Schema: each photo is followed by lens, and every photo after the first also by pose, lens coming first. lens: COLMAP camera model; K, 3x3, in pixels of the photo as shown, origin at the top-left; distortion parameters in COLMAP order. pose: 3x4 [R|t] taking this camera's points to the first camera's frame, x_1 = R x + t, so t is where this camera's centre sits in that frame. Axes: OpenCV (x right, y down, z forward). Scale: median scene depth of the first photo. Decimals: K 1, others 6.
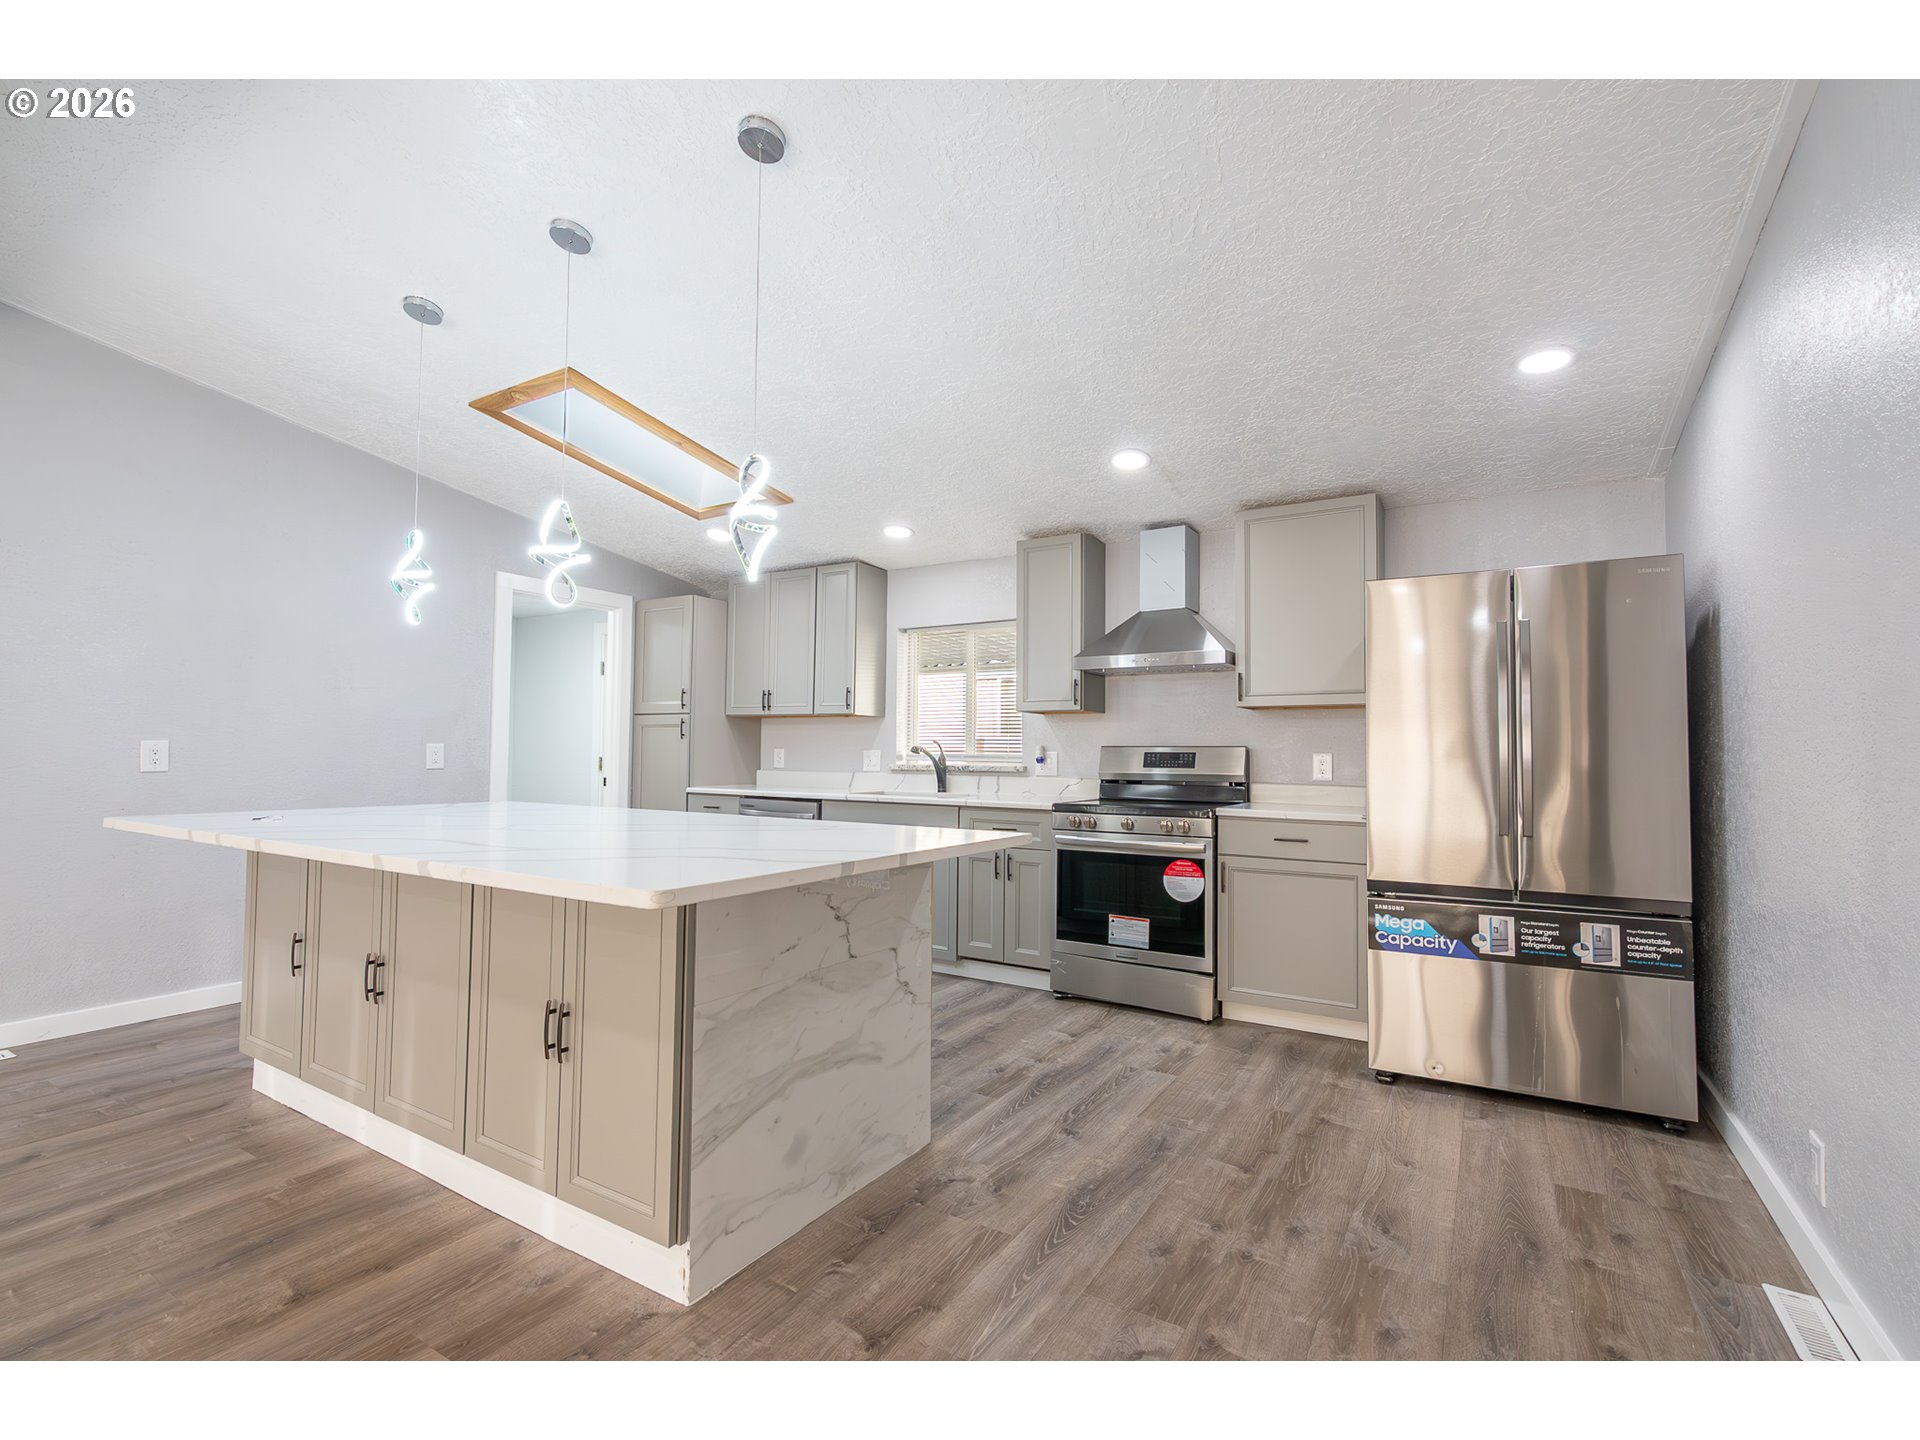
lens RADIAL K [[866.5, 0, 968.8], [0, 866.5, 720.6], [0, 0, 1]] dist [-0.013170, -0.000164]
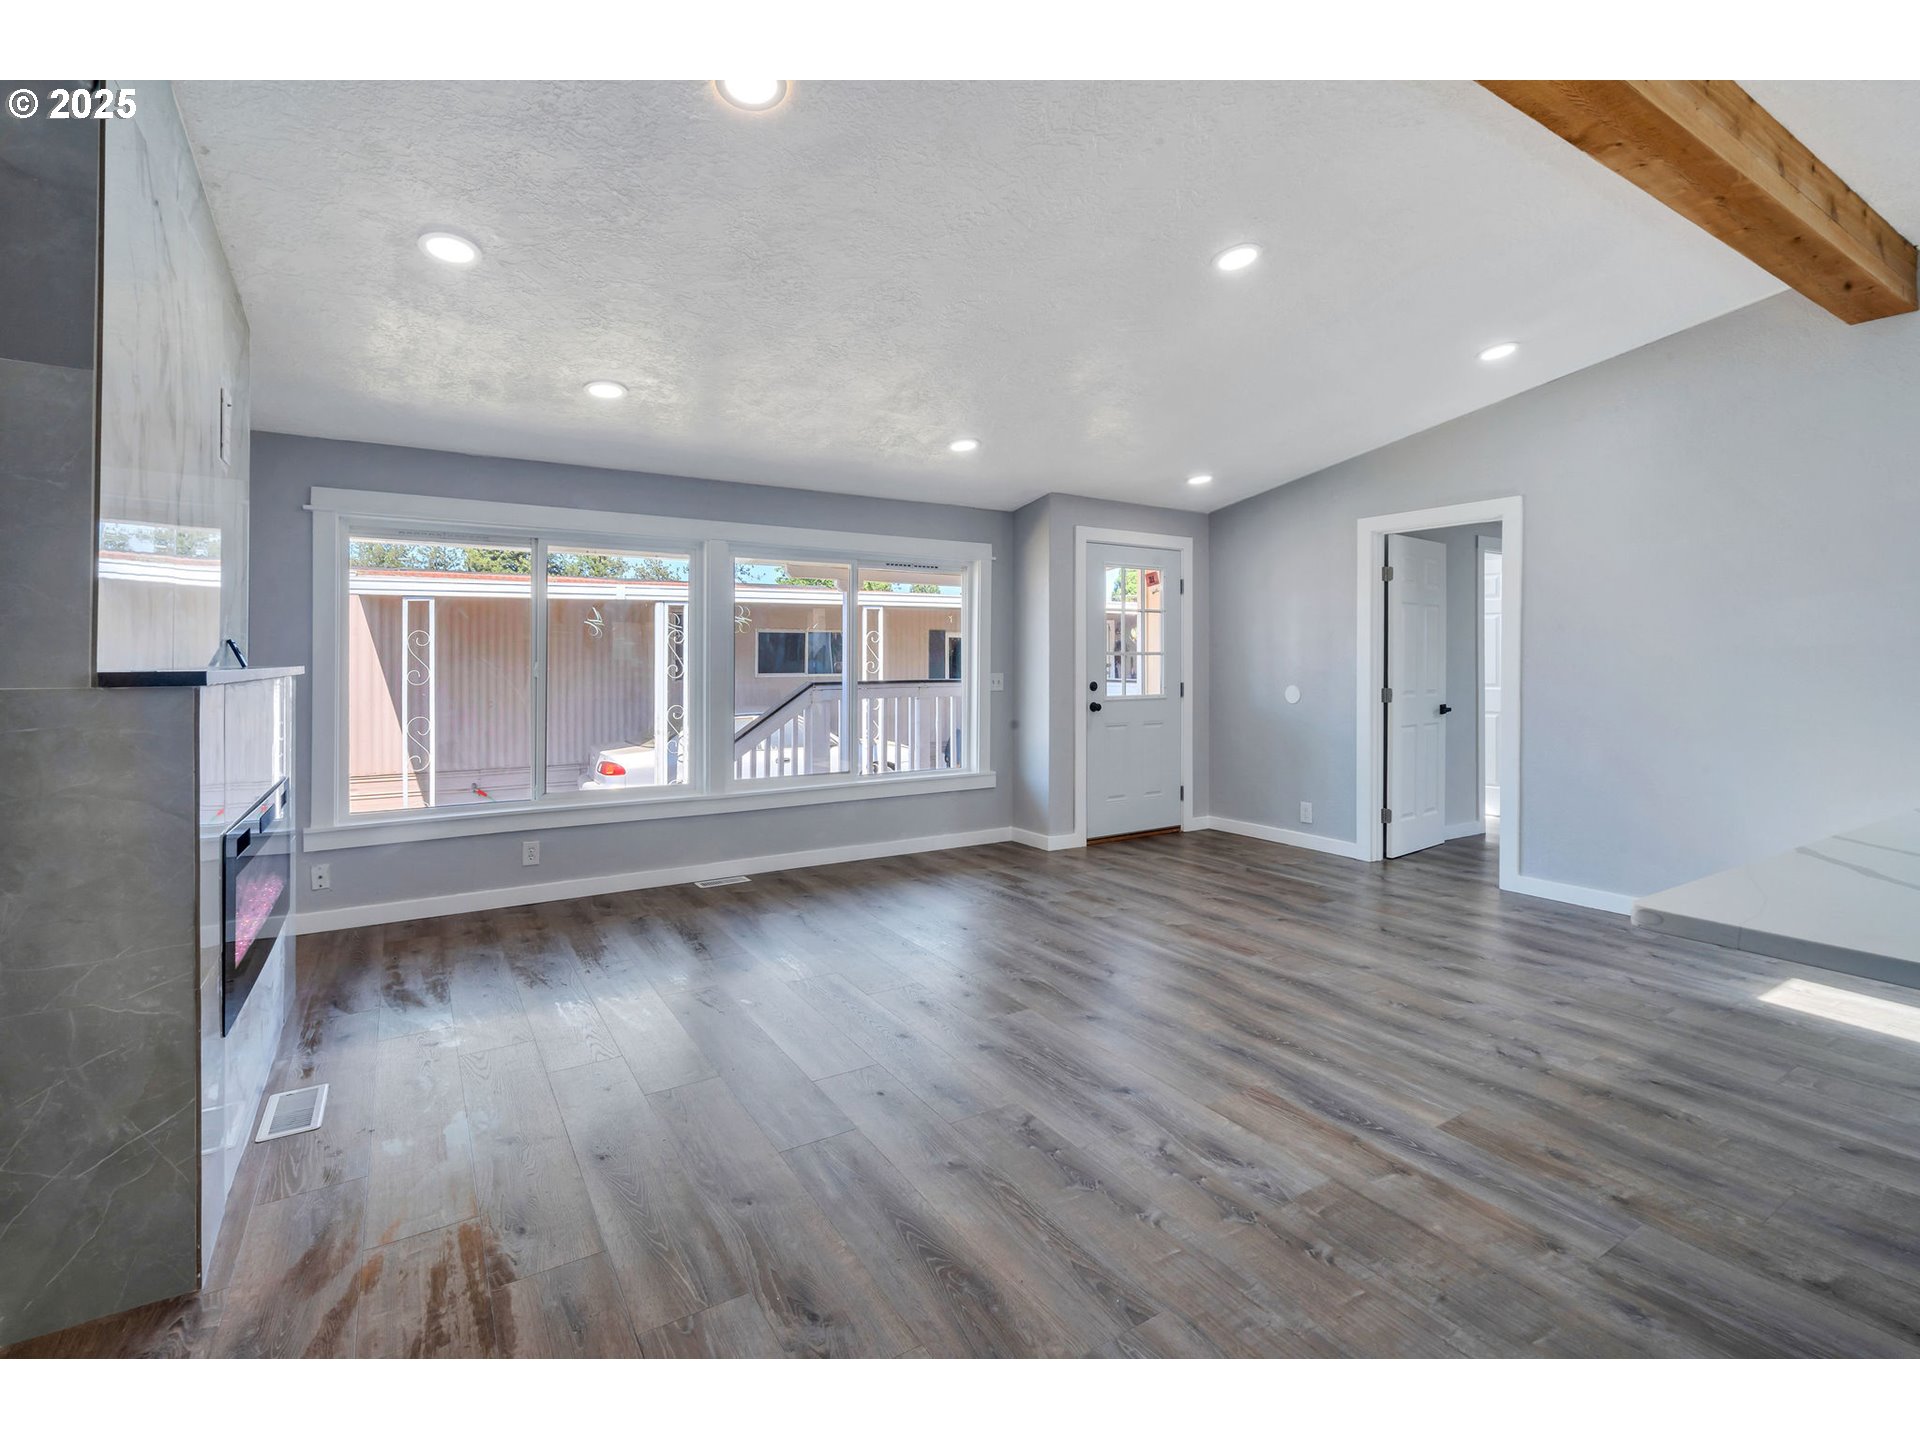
lens RADIAL K [[876.7, 0, 954.0], [0, 876.7, 716.6], [0, 0, 1]] dist [-0.003515, -0.000041]
pose [[-0.454487, 0.047406, -0.889491, 0.227704], [0.037623, 0.998713, 0.034004, -0.014262], [0.889958, -0.018011, -0.455686, 0.272286]]
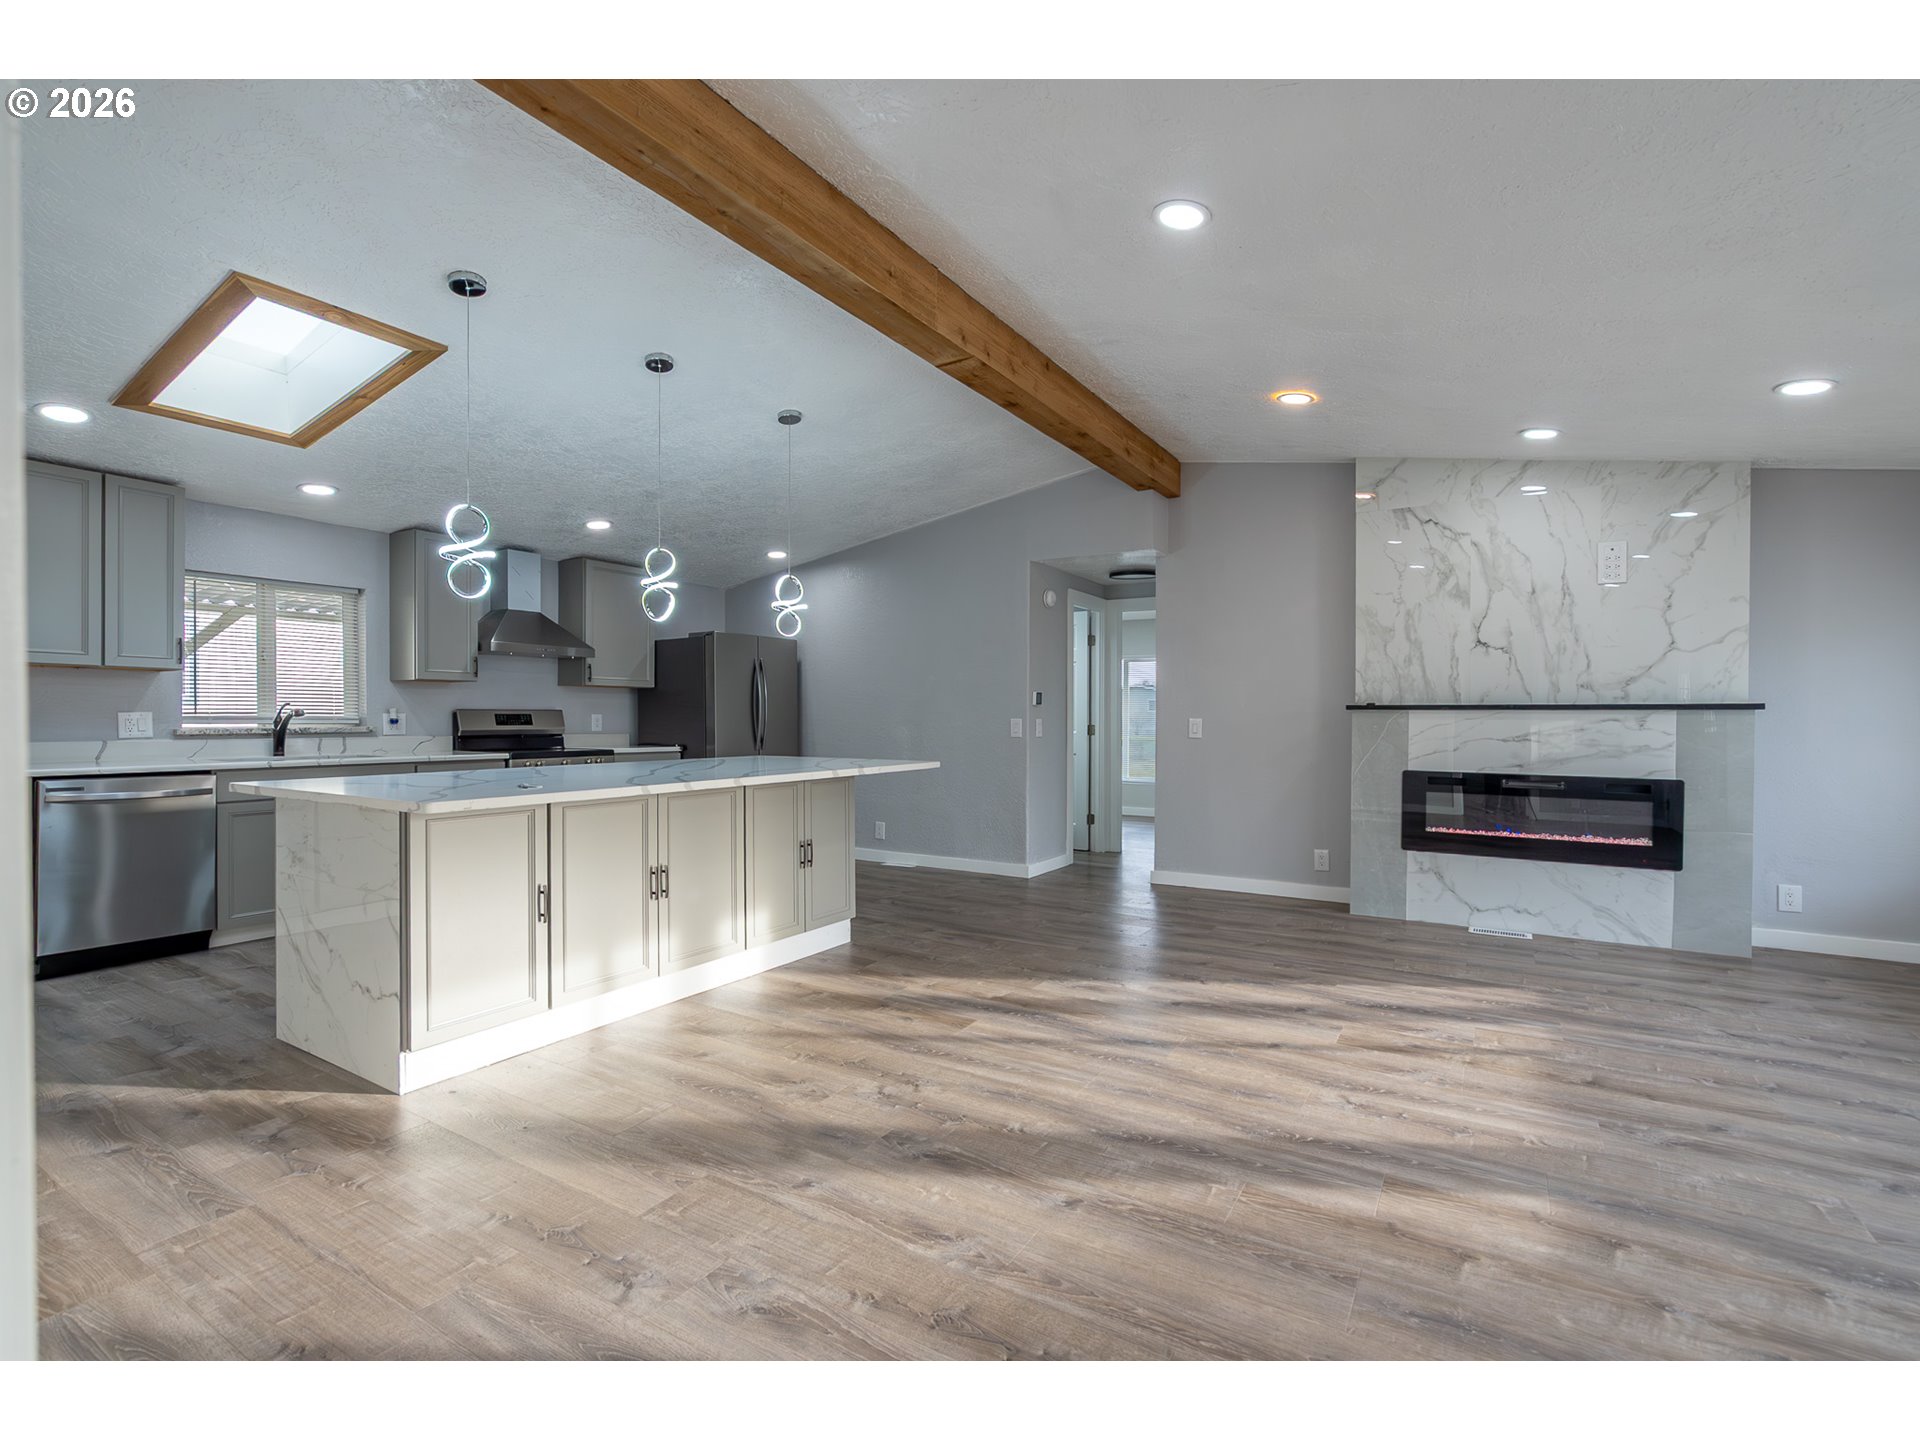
lens RADIAL K [[870.6, 0, 971.6], [0, 870.6, 726.0], [0, 0, 1]] dist [-0.003128, -0.000009]
pose [[0.000904, -0.020943, 0.999780, -1.292414], [-0.043453, 0.998836, 0.020962, -0.005881], [-0.999055, -0.043463, -0.000007, 0.306379]]
